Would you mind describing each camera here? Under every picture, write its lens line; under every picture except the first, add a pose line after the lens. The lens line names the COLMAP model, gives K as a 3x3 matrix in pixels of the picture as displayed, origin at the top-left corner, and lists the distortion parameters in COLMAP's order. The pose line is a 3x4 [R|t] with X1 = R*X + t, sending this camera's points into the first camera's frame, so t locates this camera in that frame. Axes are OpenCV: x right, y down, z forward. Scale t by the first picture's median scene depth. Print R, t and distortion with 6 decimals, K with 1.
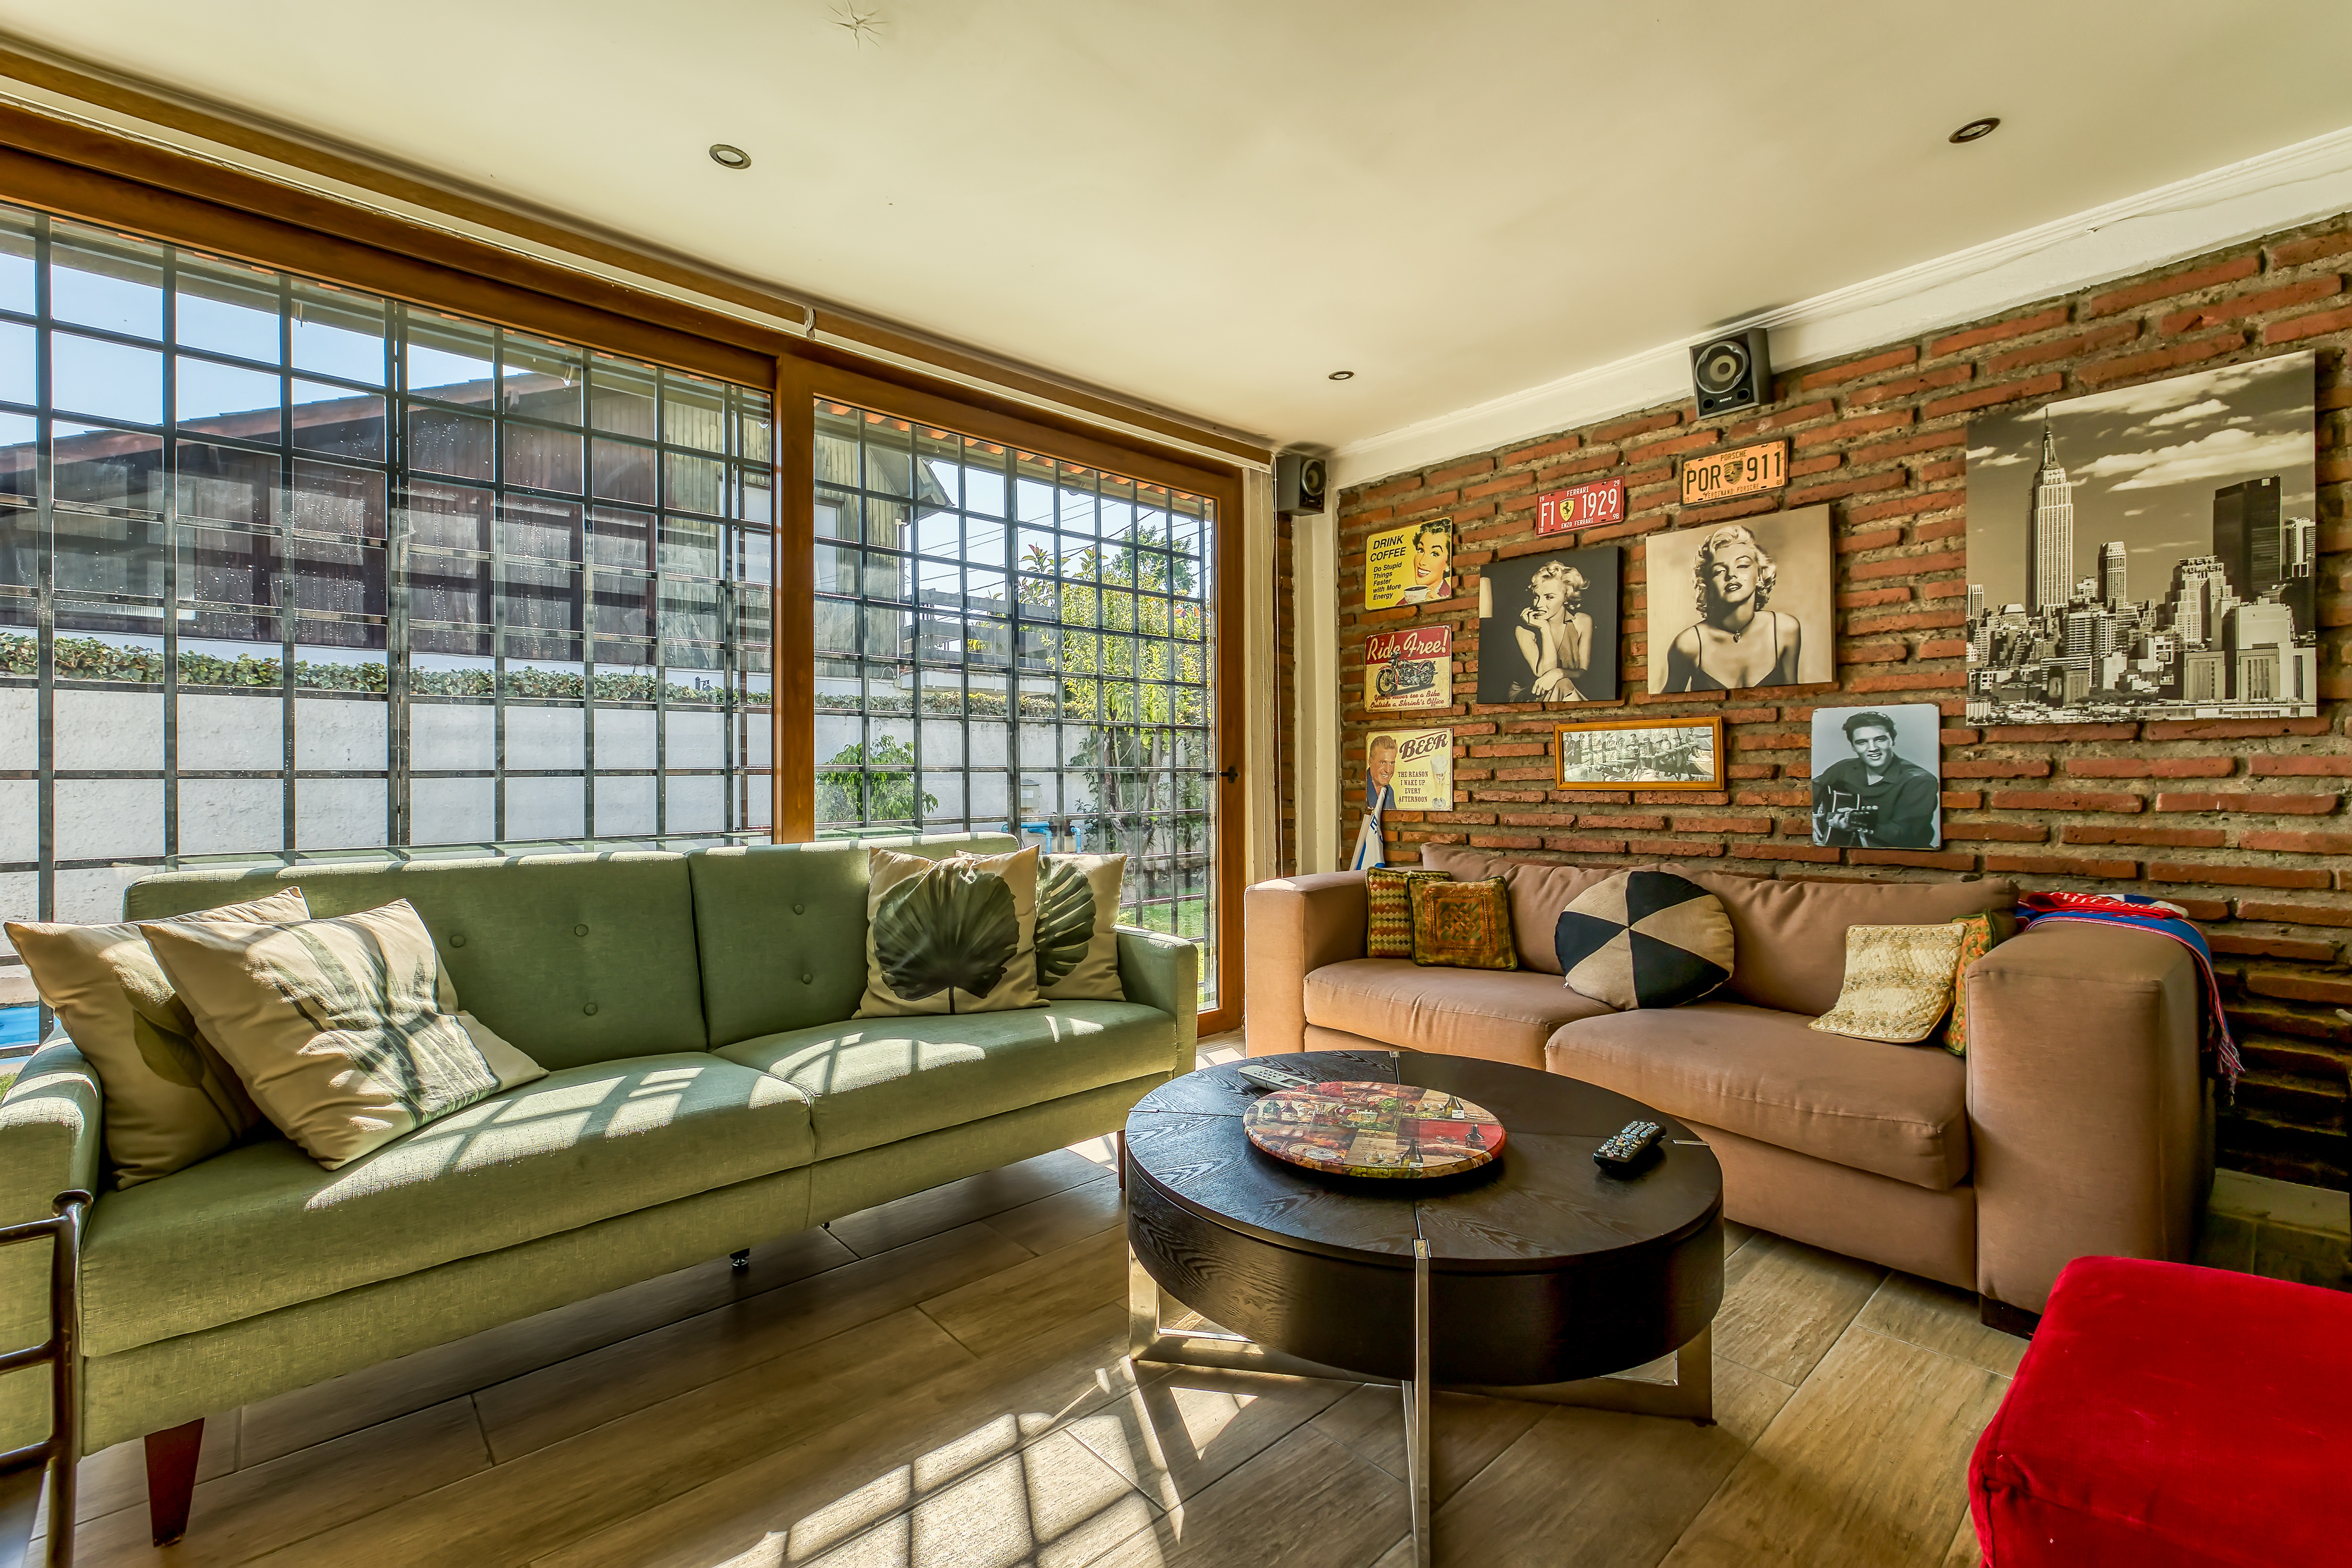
lens RADIAL K [[1001.1, 0, 1169.4], [0, 1001.1, 770.6], [0, 0, 1]] dist [0.002947, 0.000198]
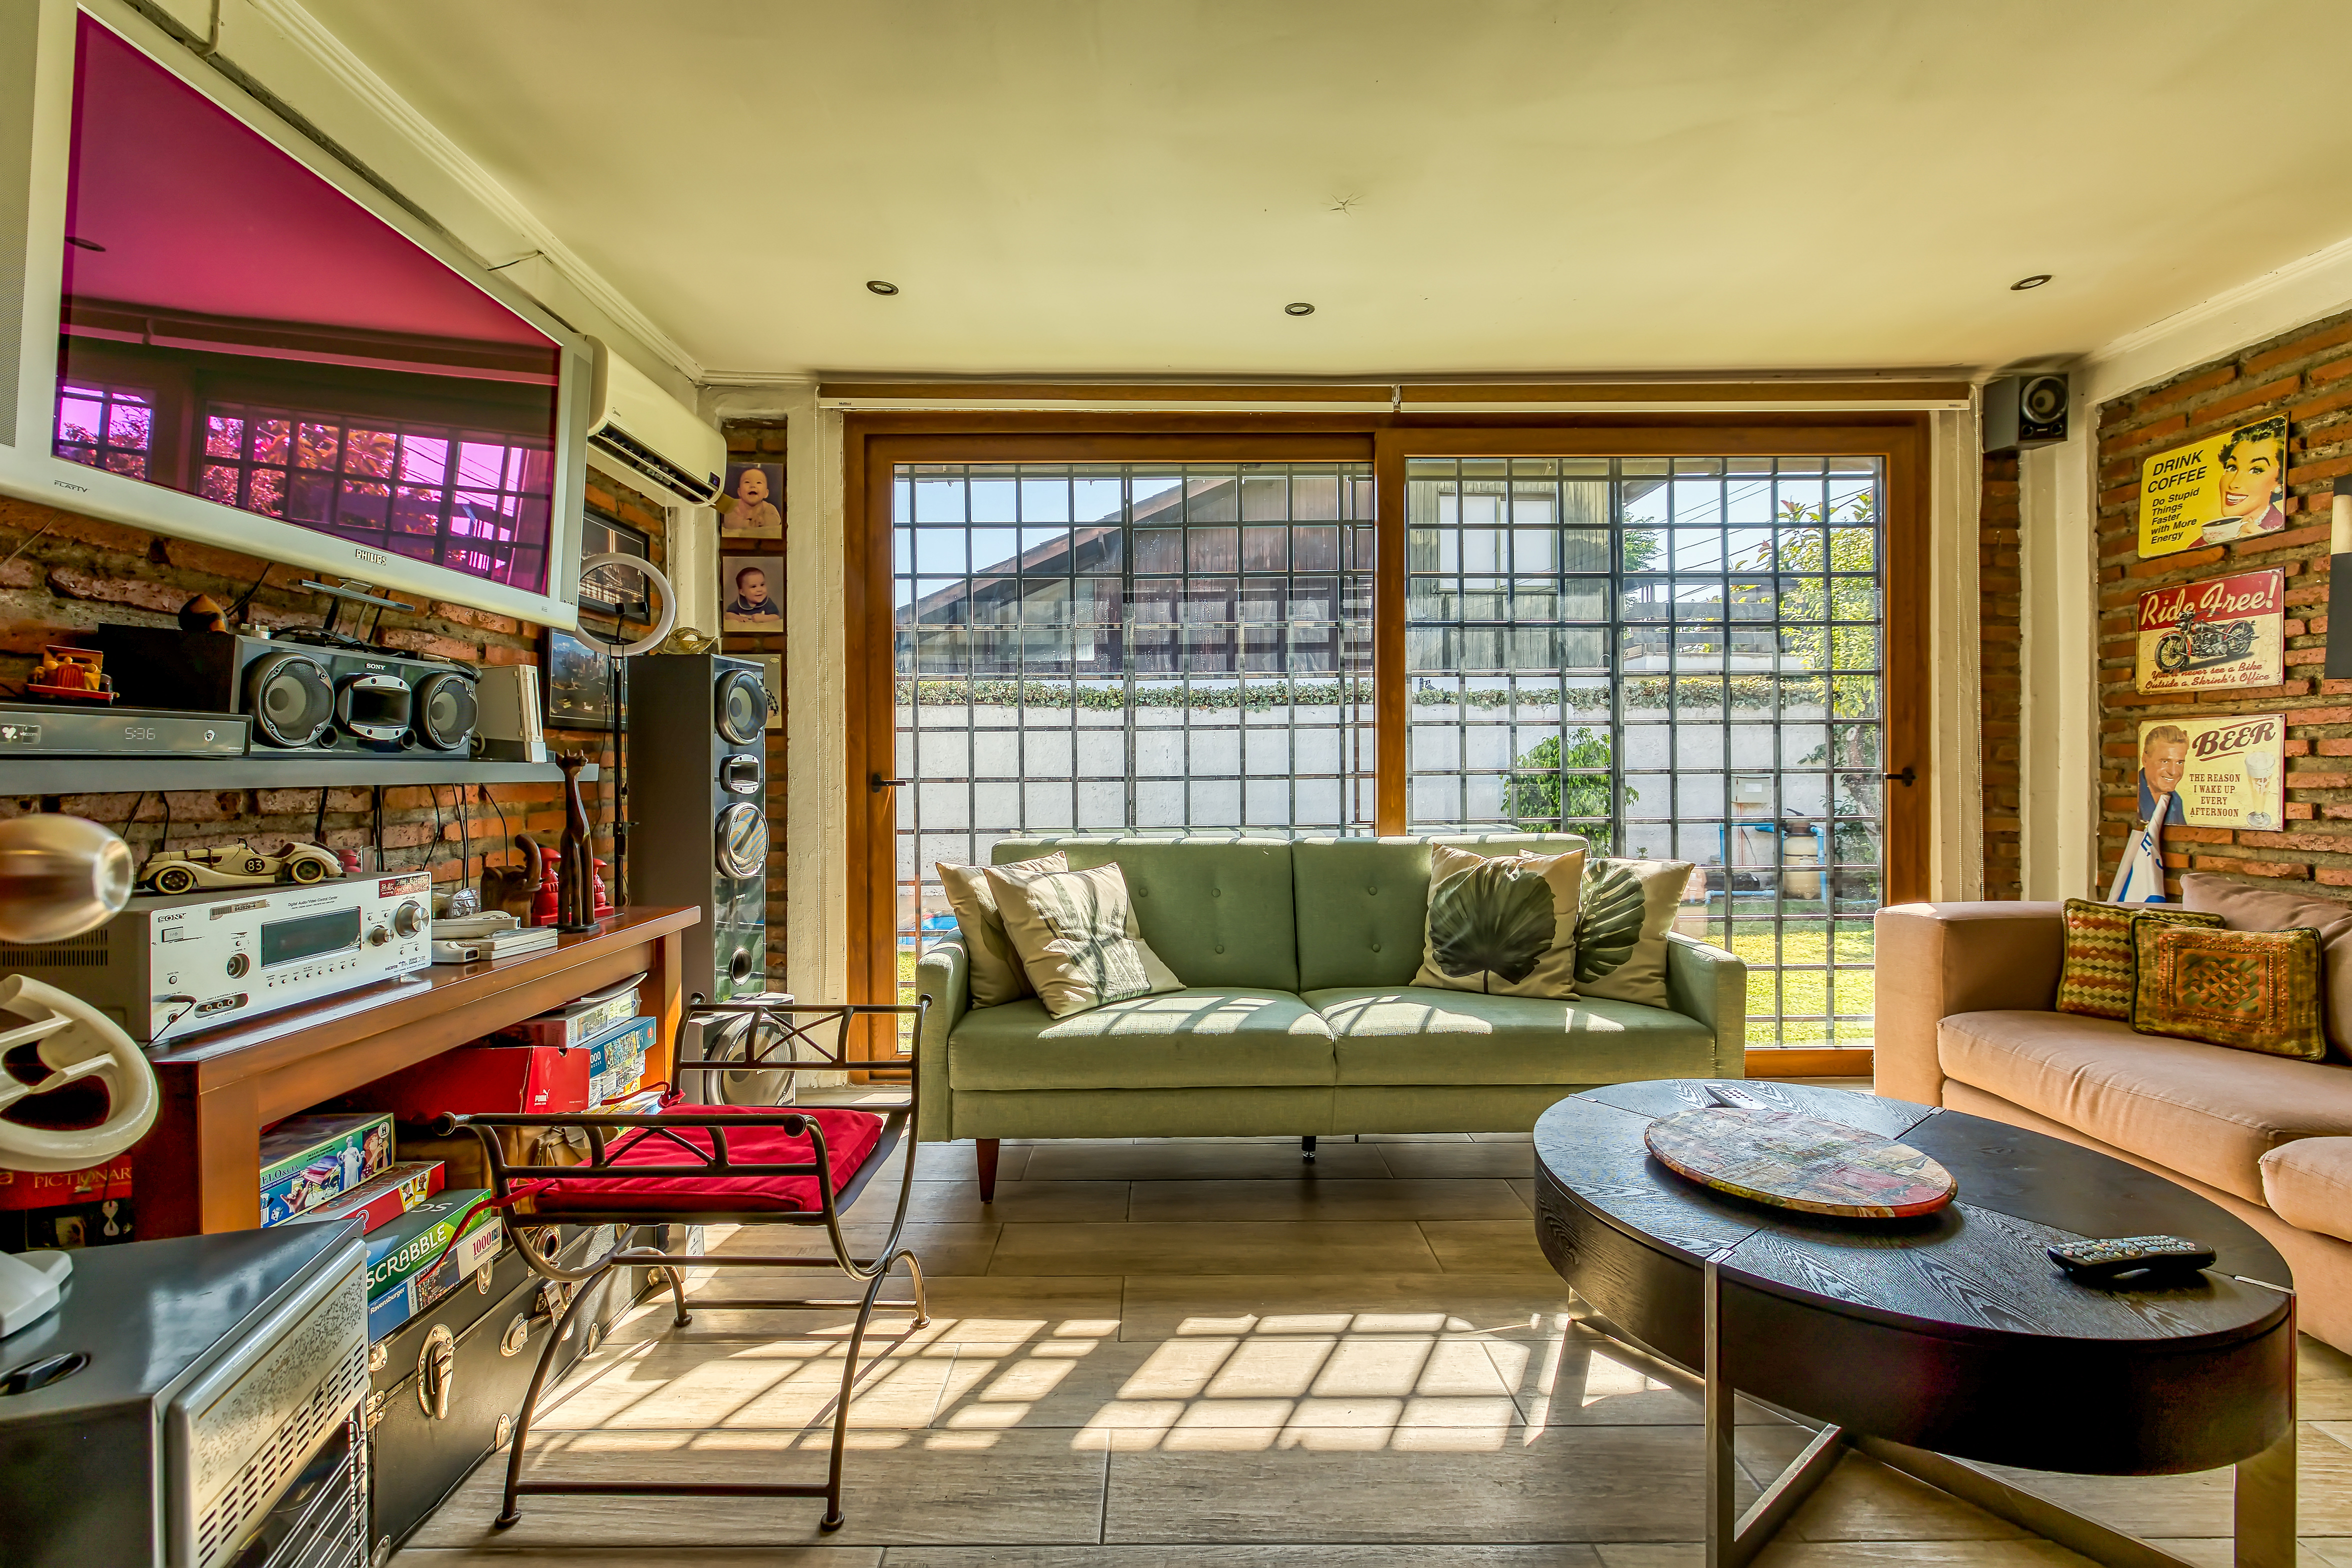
lens RADIAL K [[1001.1, 0, 1174.9], [0, 1001.1, 778.7], [0, 0, 1]] dist [0.002947, 0.000198]
pose [[0.753946, 0.008484, -0.656882, 0.242117], [0.006248, 0.999779, 0.020083, -0.024389], [0.656907, -0.019246, 0.753726, -0.078809]]
